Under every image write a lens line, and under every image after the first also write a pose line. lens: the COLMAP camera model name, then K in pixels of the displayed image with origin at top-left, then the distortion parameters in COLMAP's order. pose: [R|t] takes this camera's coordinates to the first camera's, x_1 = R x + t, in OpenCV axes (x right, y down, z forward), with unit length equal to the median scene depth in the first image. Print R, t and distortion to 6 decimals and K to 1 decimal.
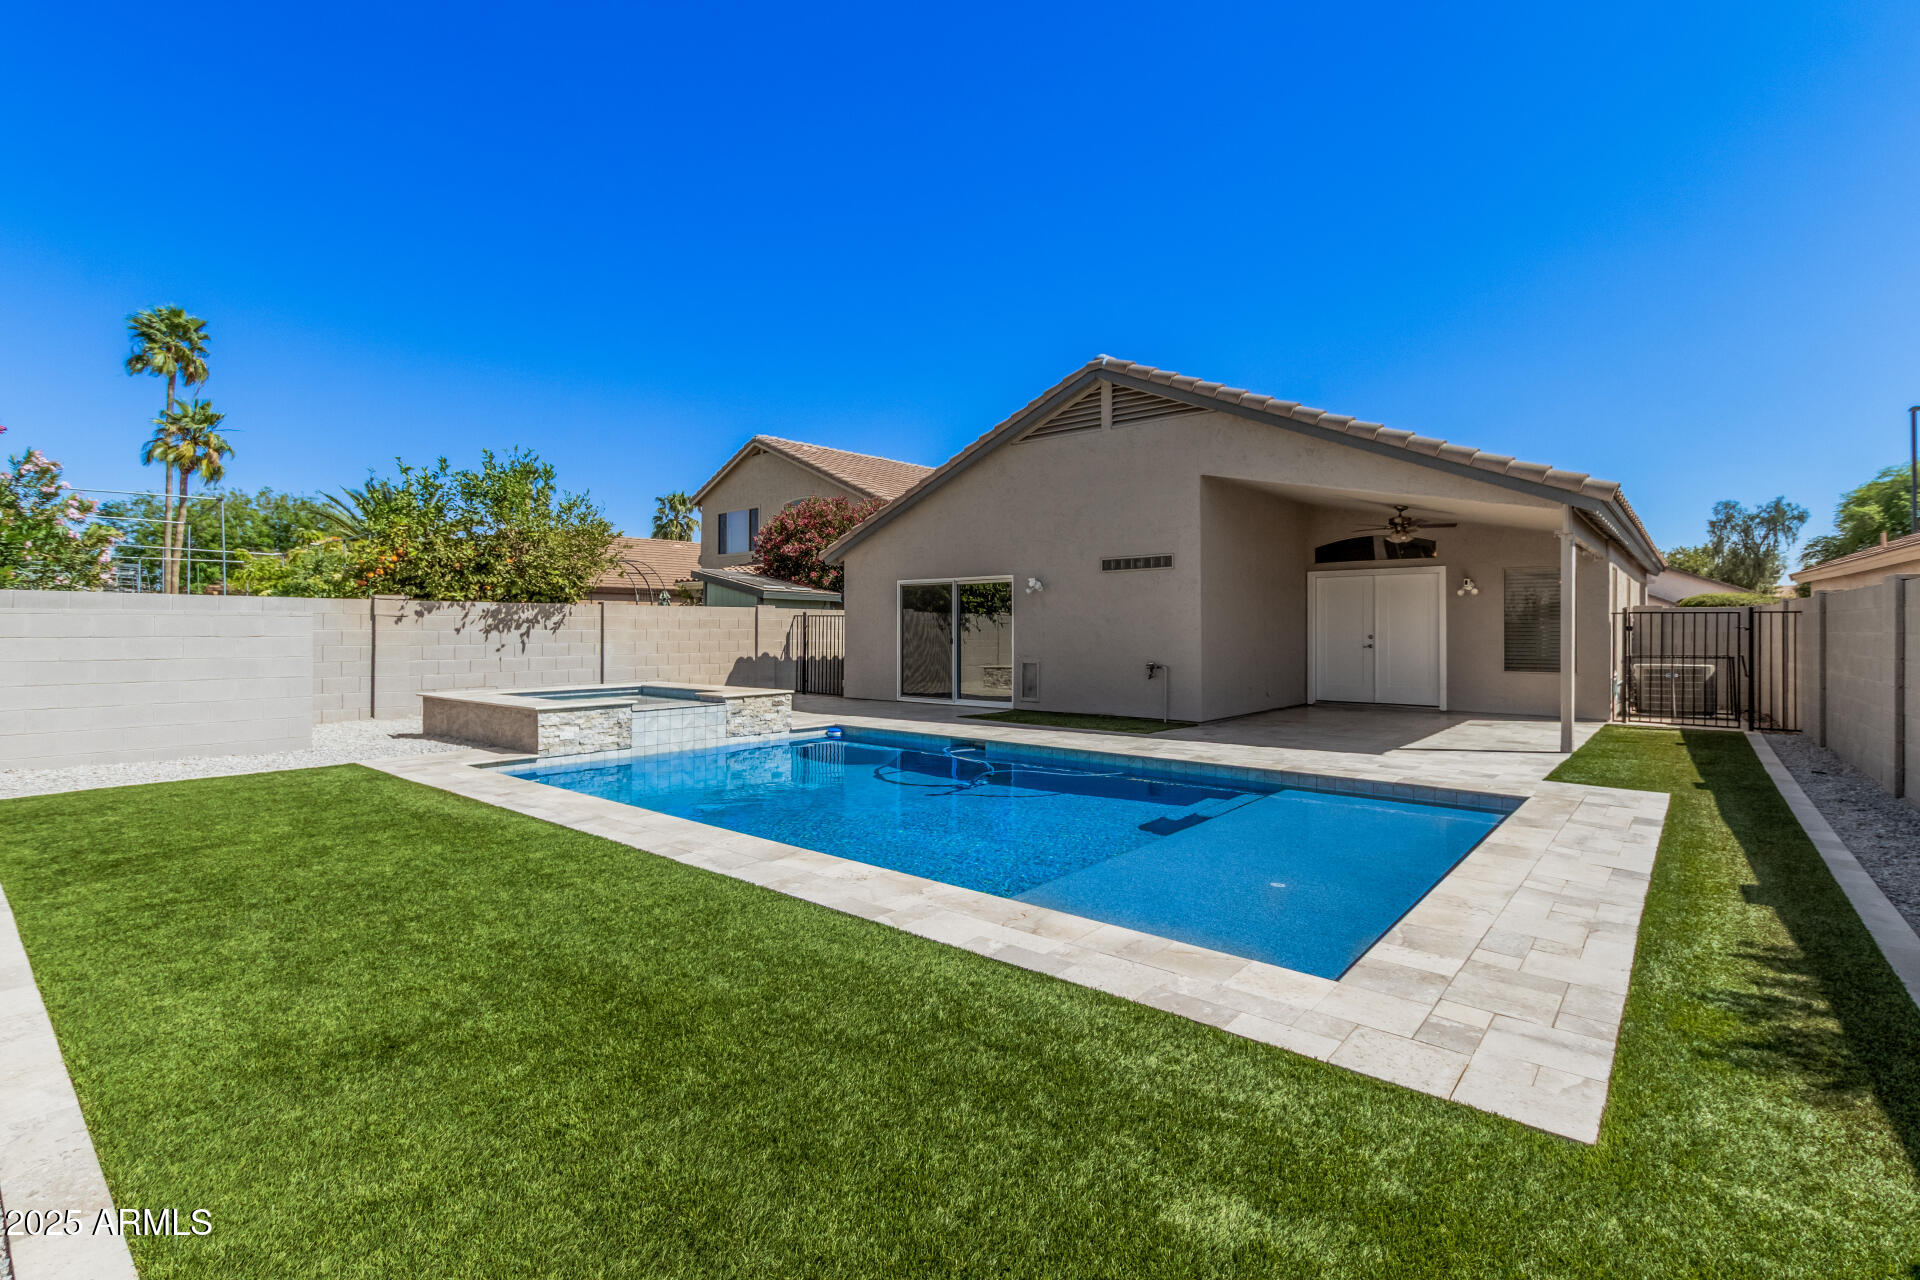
lens RADIAL K [[883.6, 0, 964.0], [0, 883.6, 628.9], [0, 0, 1]] dist [0.001407, -0.002059]
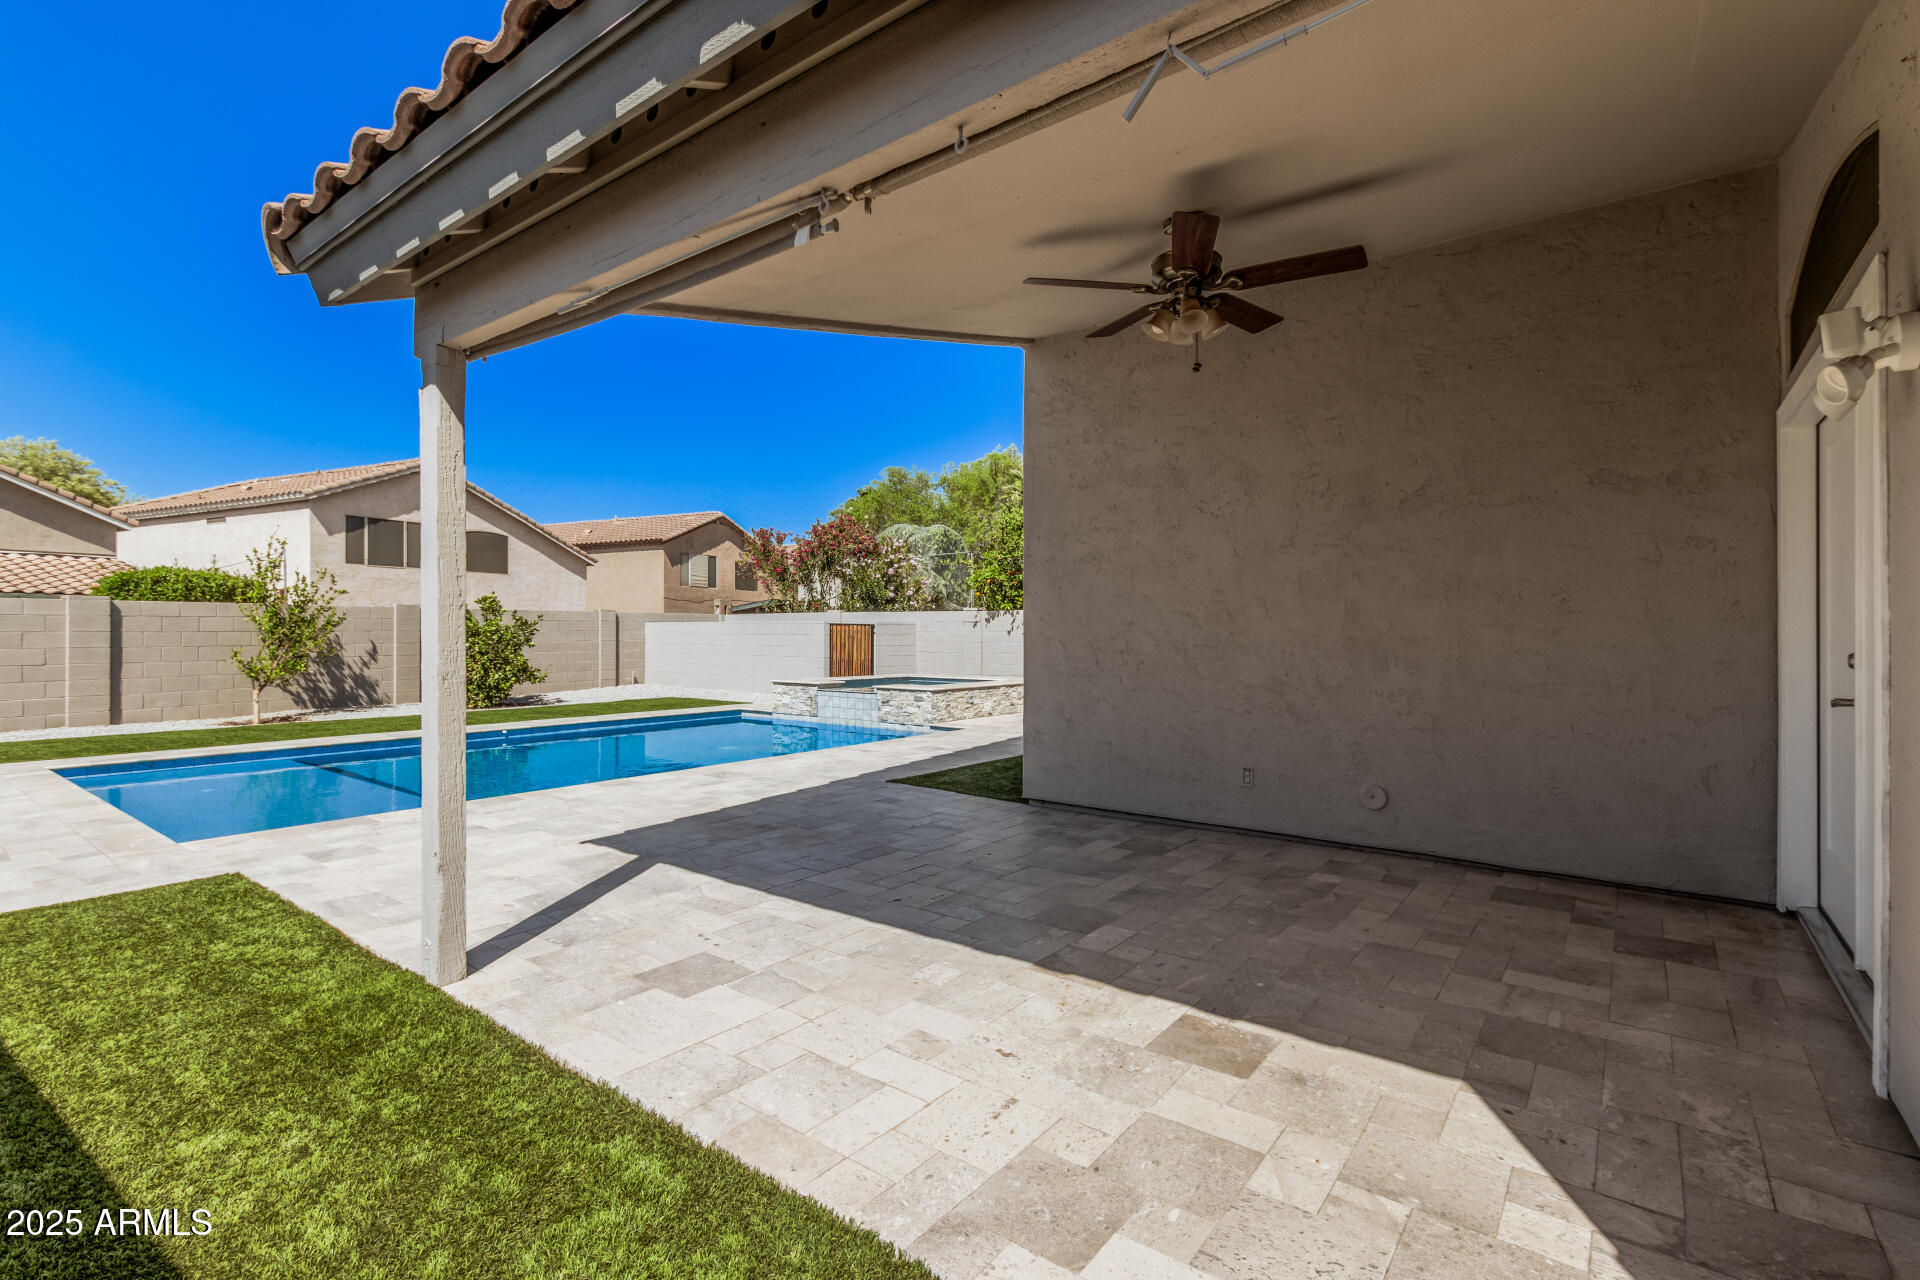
lens RADIAL K [[883.6, 0, 959.8], [0, 883.6, 633.2], [0, 0, 1]] dist [0.001407, -0.002059]
pose [[0.054202, 0.001401, -0.998529, 0.878545], [-0.003266, 0.999994, 0.001226, 0.001939], [0.998525, 0.003194, 0.054206, 0.993541]]
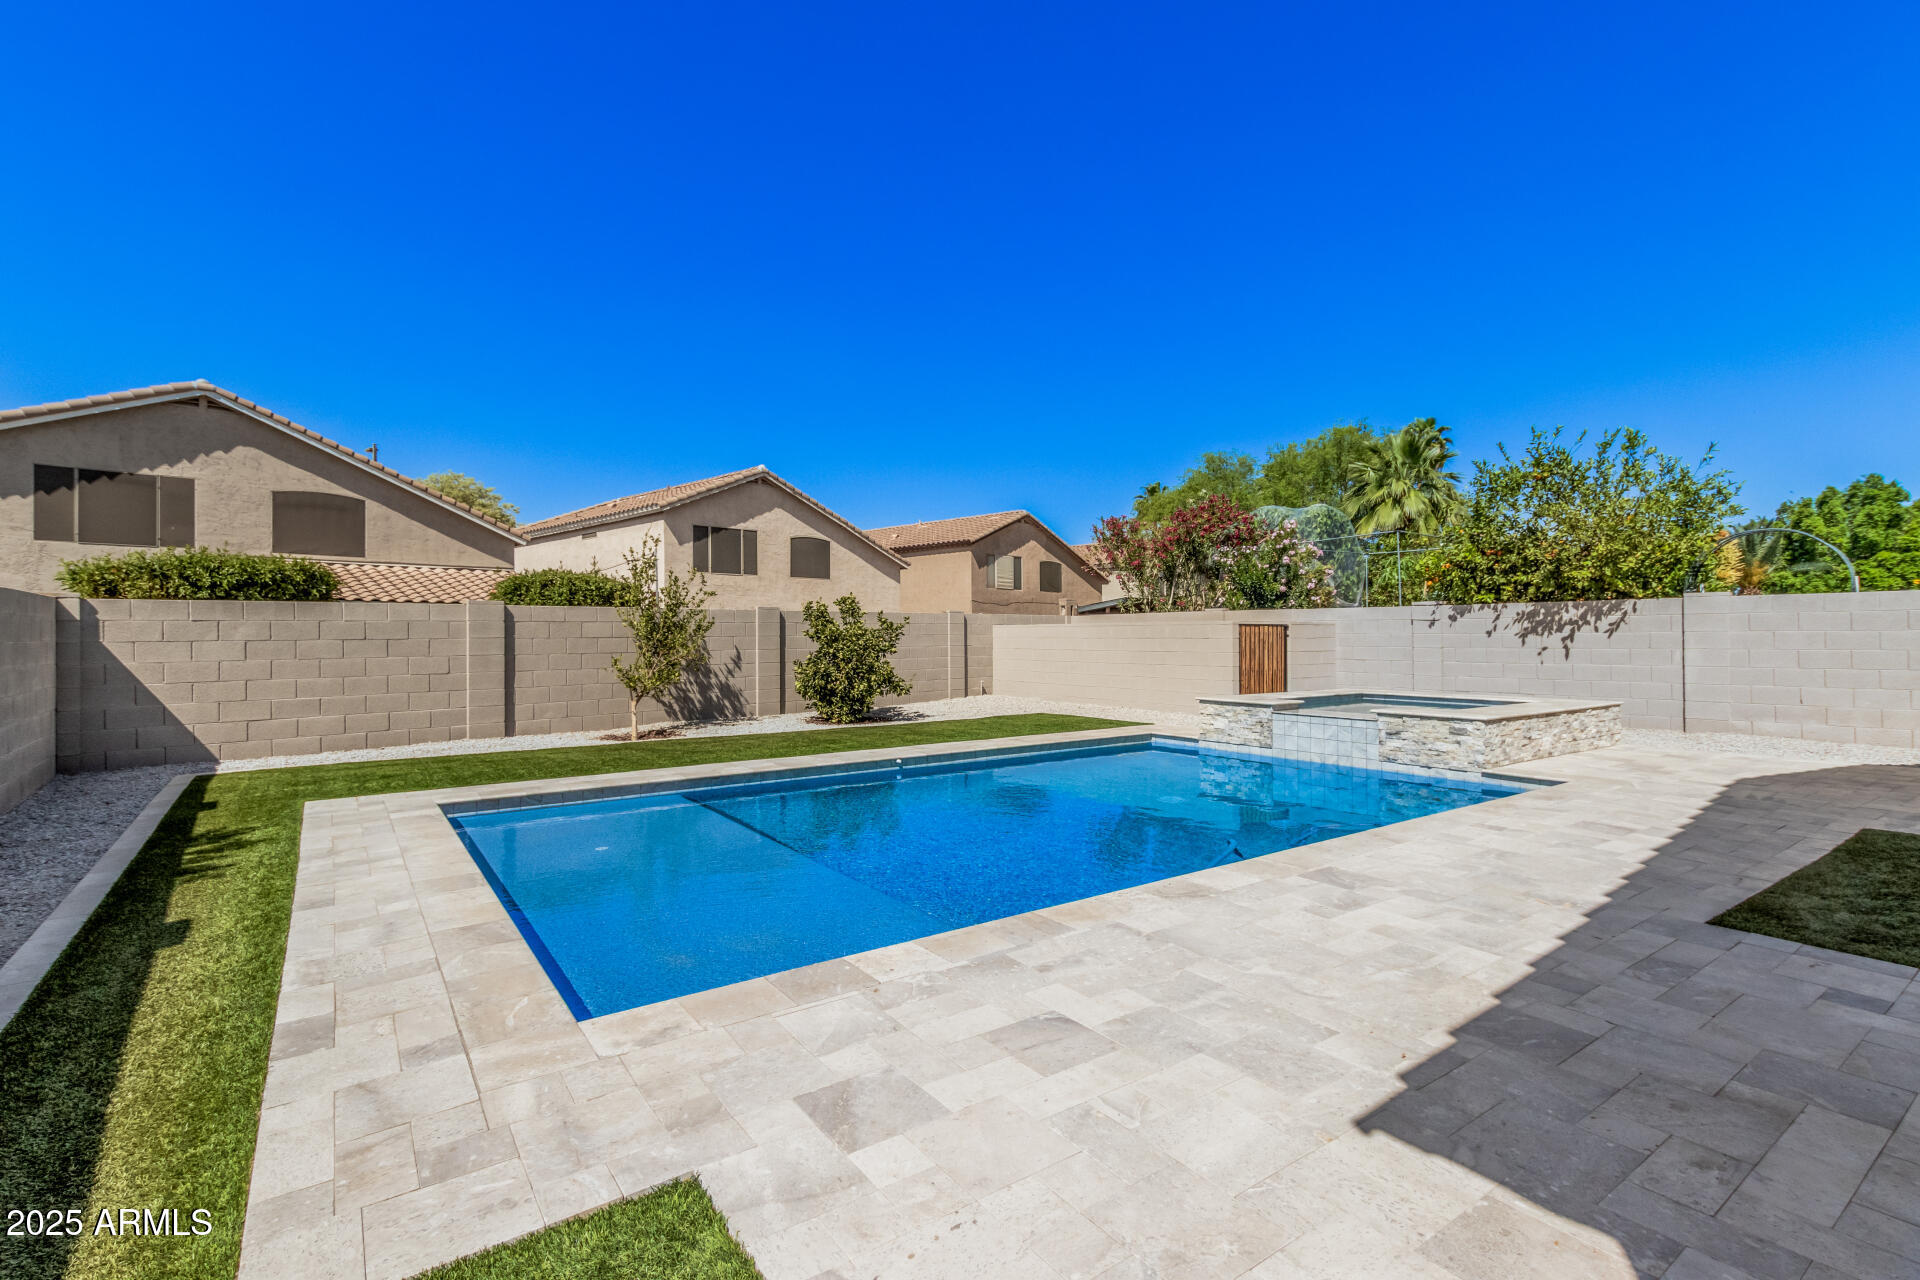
lens RADIAL K [[883.6, 0, 950.0], [0, 883.6, 637.0], [0, 0, 1]] dist [0.001407, -0.002059]
pose [[-0.250562, 0.001819, -0.968099, 0.612394], [0.002304, 0.999997, 0.001283, 0.003268], [0.968098, -0.001909, -0.250565, 0.775587]]
